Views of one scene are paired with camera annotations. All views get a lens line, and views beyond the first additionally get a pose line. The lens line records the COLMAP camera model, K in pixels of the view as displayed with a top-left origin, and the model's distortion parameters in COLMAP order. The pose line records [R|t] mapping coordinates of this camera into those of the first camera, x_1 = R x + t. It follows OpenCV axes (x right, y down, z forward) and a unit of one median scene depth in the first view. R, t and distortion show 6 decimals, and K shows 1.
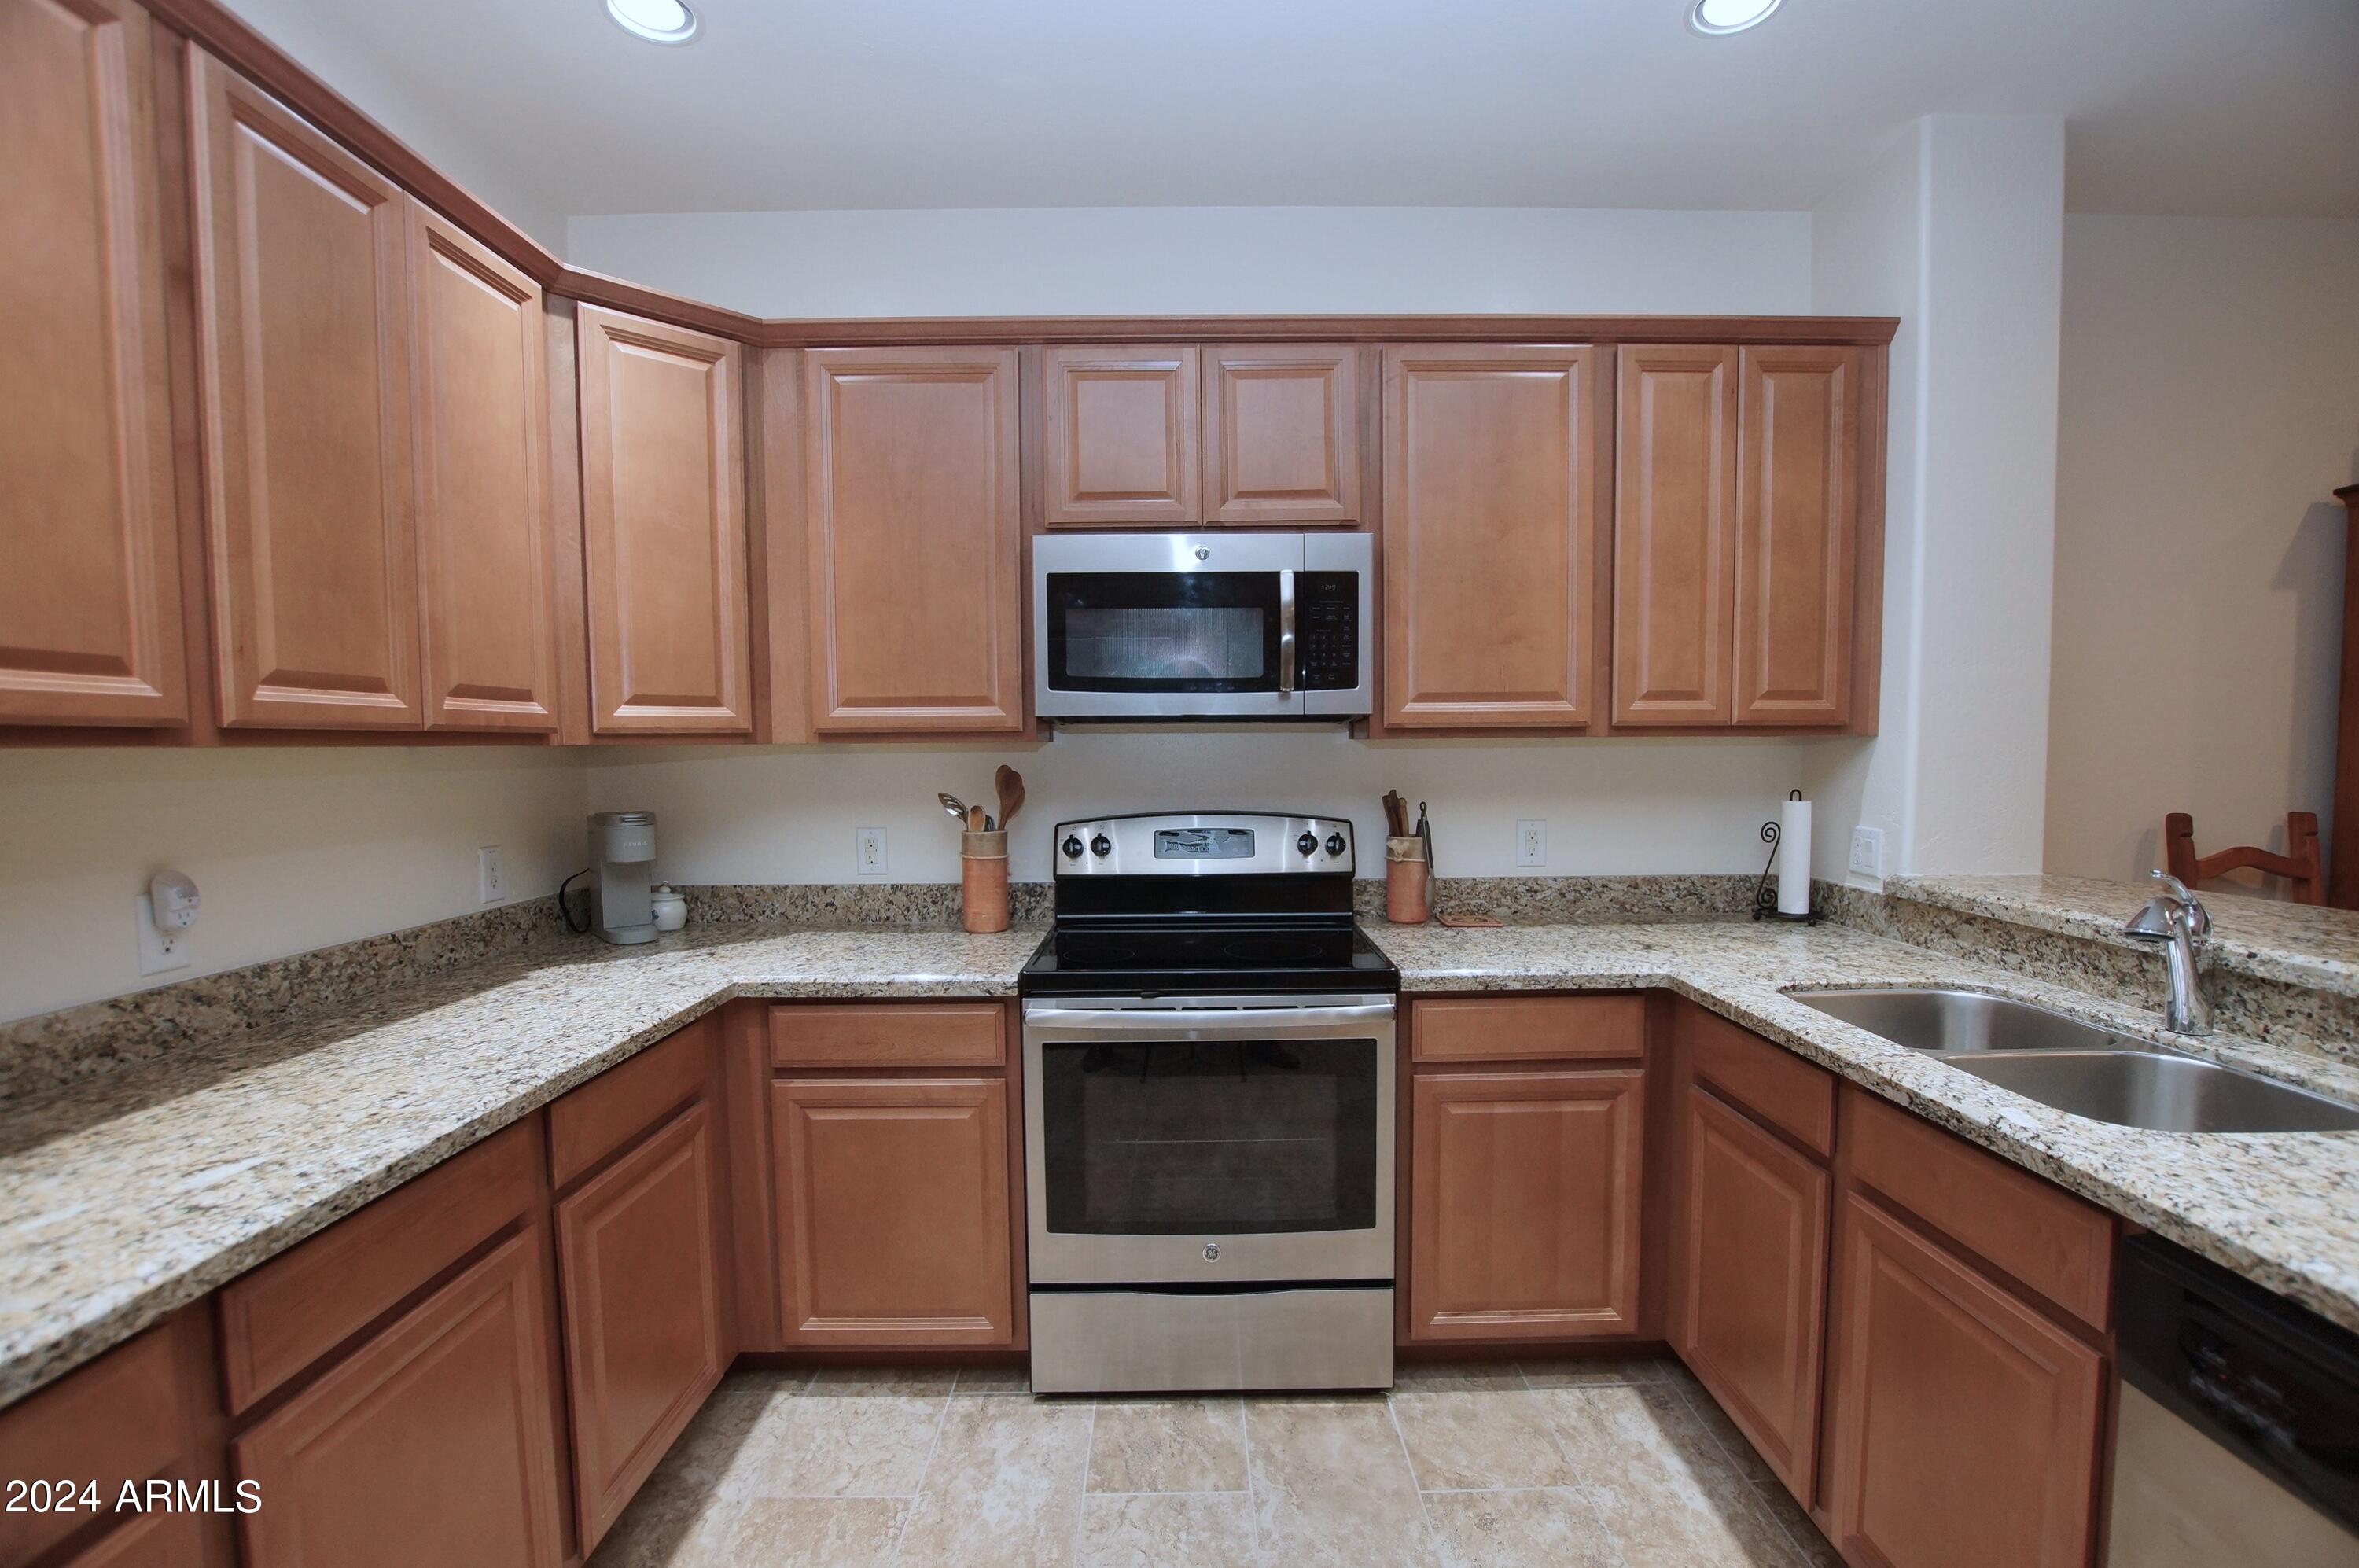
lens RADIAL K [[1034.5, 0, 1190.5], [0, 1034.5, 813.4], [0, 0, 1]] dist [-0.028608, 0.001312]
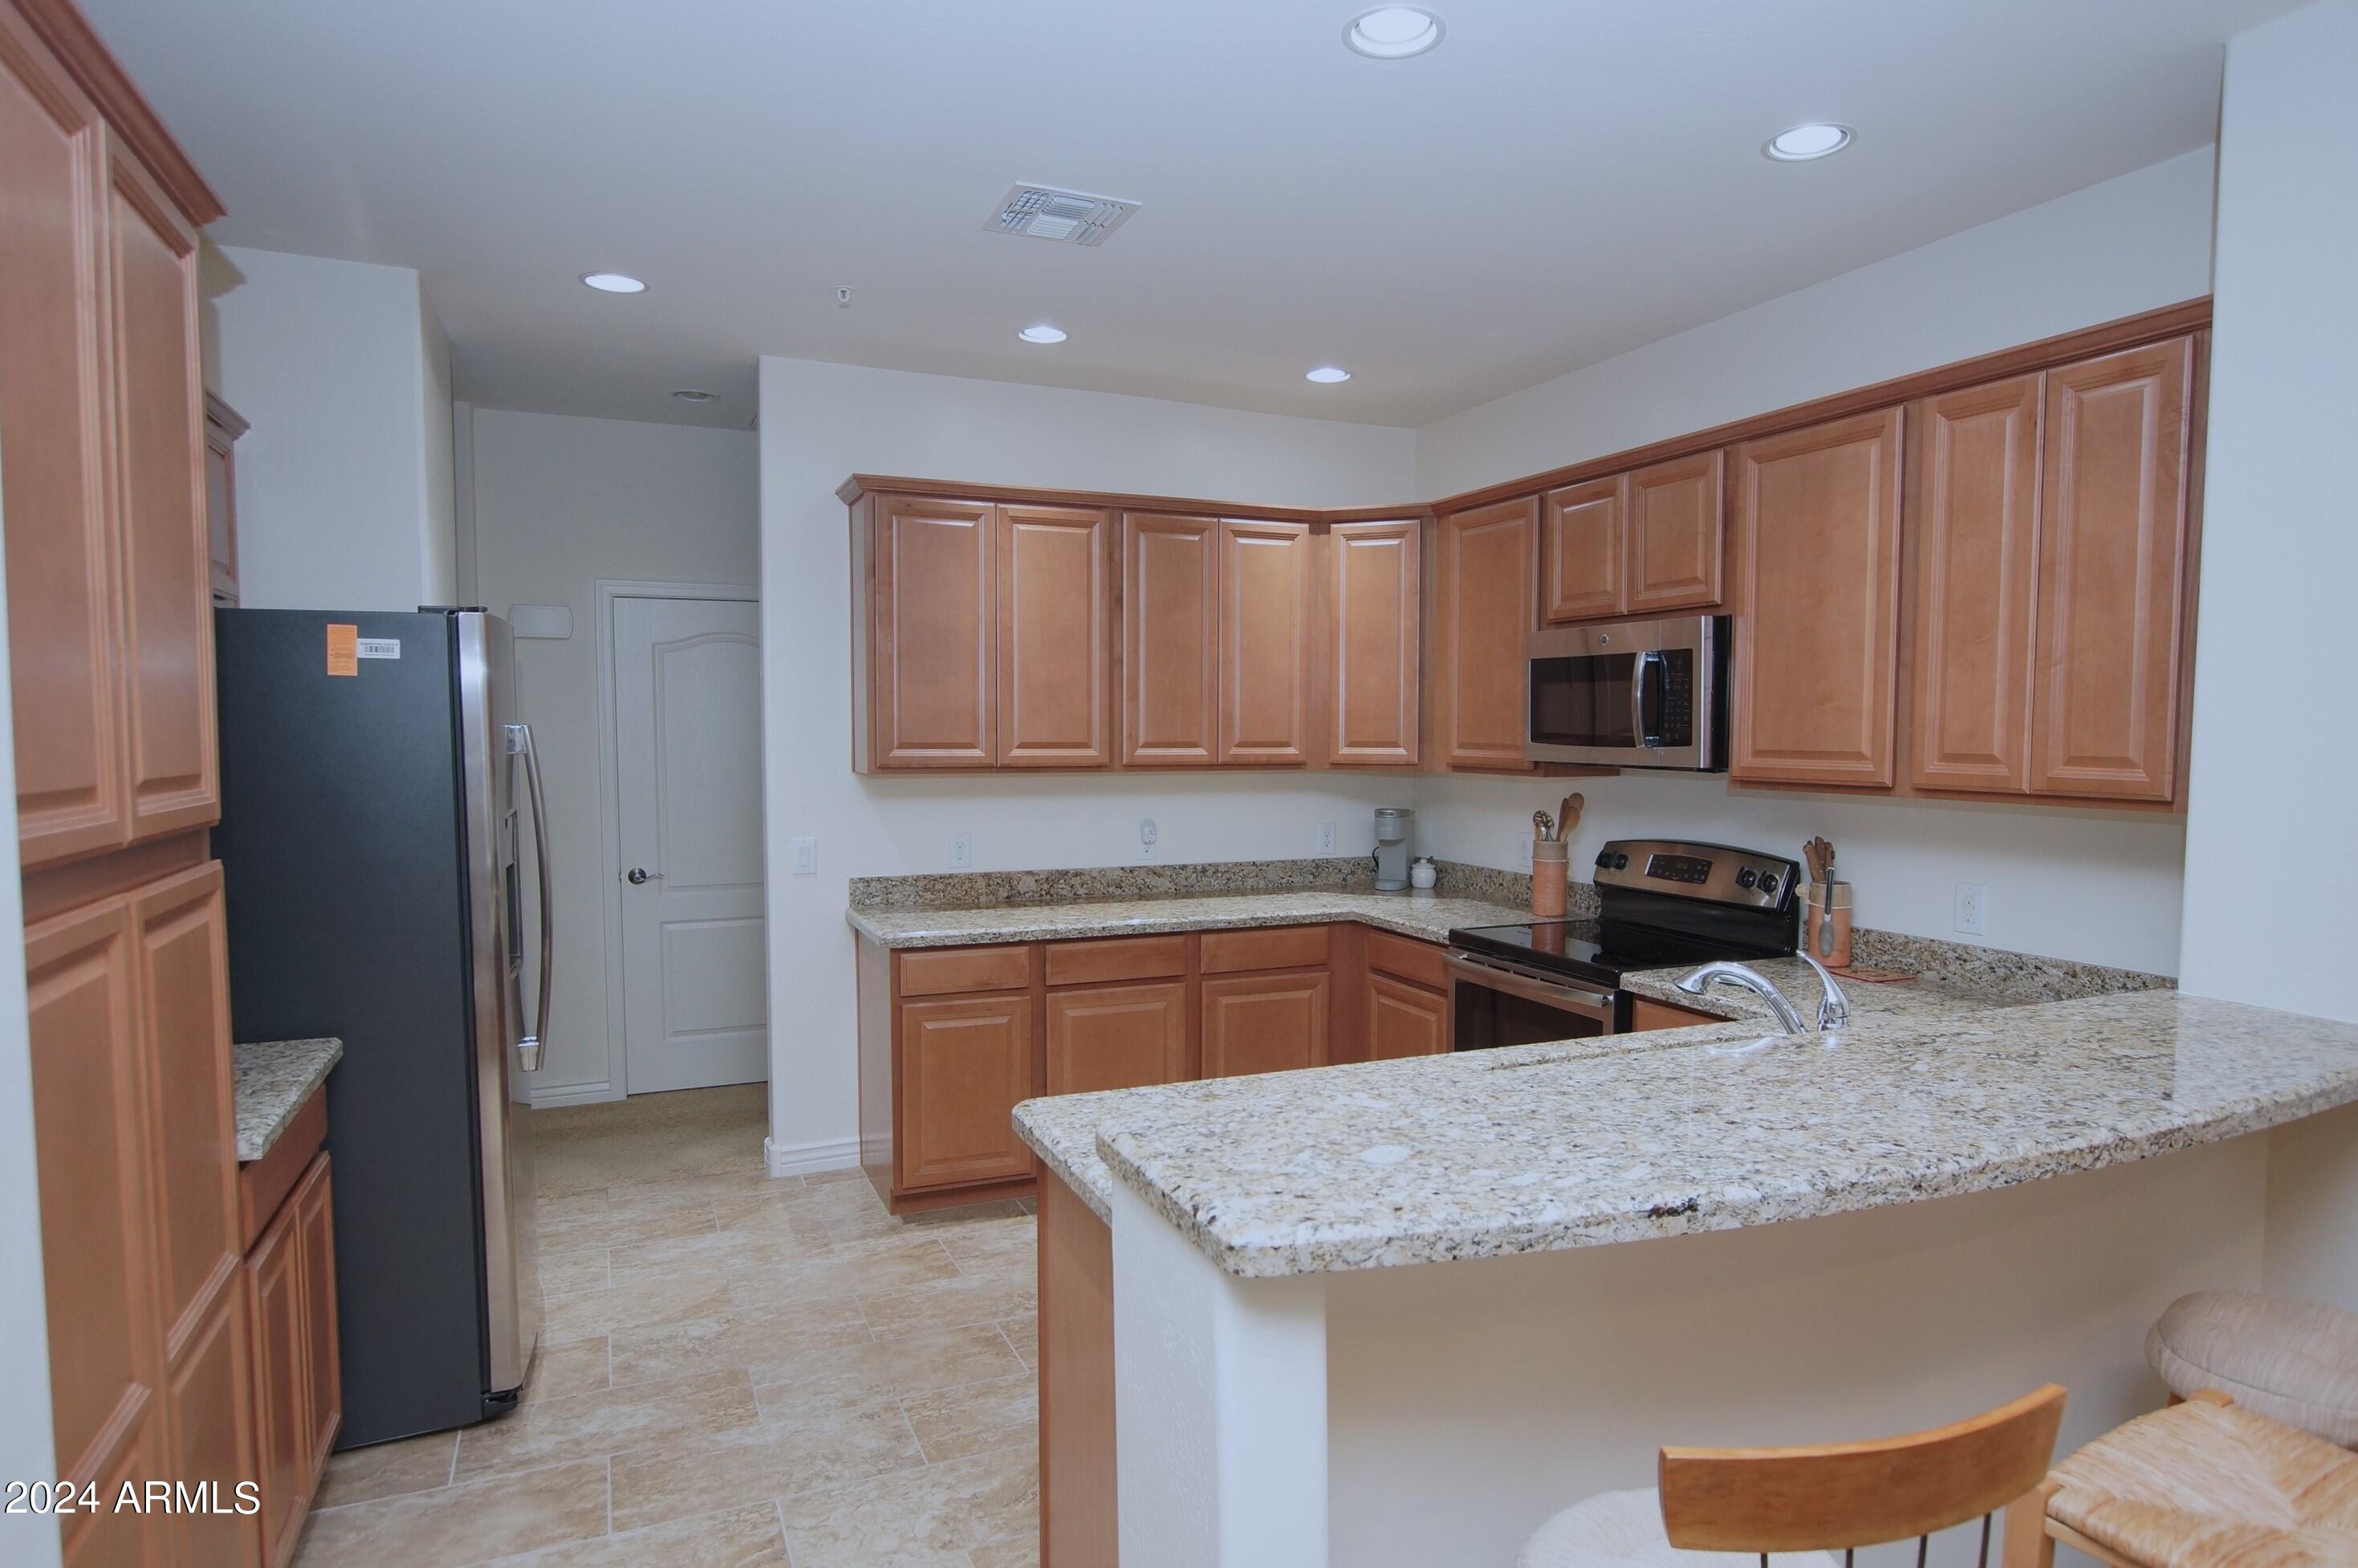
lens RADIAL K [[1350.8, 0, 1192.6], [0, 1350.8, 812.6], [0, 0, 1]] dist [-0.015470, 0.001677]
pose [[0.395304, 0.068810, -0.915969, 1.467441], [-0.064827, 0.996794, 0.046904, -0.086263], [0.916260, 0.040839, 0.398497, -0.150998]]
